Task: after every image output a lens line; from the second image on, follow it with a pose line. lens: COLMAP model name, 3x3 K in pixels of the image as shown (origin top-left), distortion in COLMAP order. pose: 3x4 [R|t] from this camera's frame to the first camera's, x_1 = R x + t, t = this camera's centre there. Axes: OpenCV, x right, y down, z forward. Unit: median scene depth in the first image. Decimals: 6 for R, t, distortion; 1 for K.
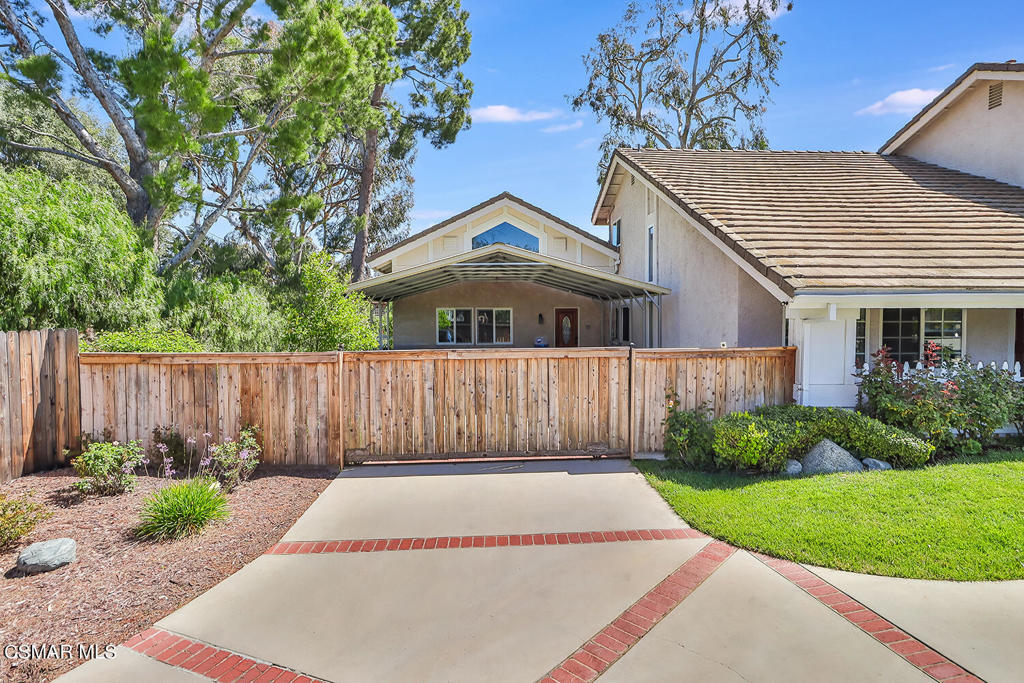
lens RADIAL K [[532.7, 0, 529.2], [0, 532.7, 330.0], [0, 0, 1]] dist [0.003742, 0.001138]
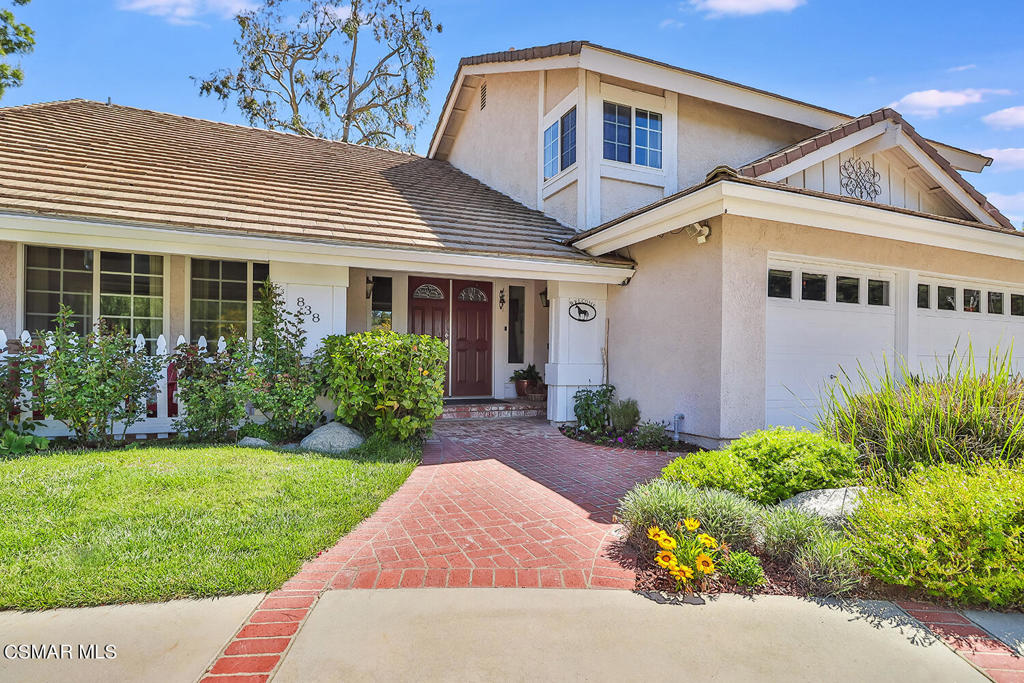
lens RADIAL K [[537.0, 0, 519.6], [0, 537.0, 362.8], [0, 0, 1]] dist [0.003122, 0.000543]
pose [[0.934583, 0.014893, 0.355433, 0.615985], [-0.006192, 0.999653, -0.025604, 0.073227], [-0.355691, 0.021728, 0.934351, 0.078838]]
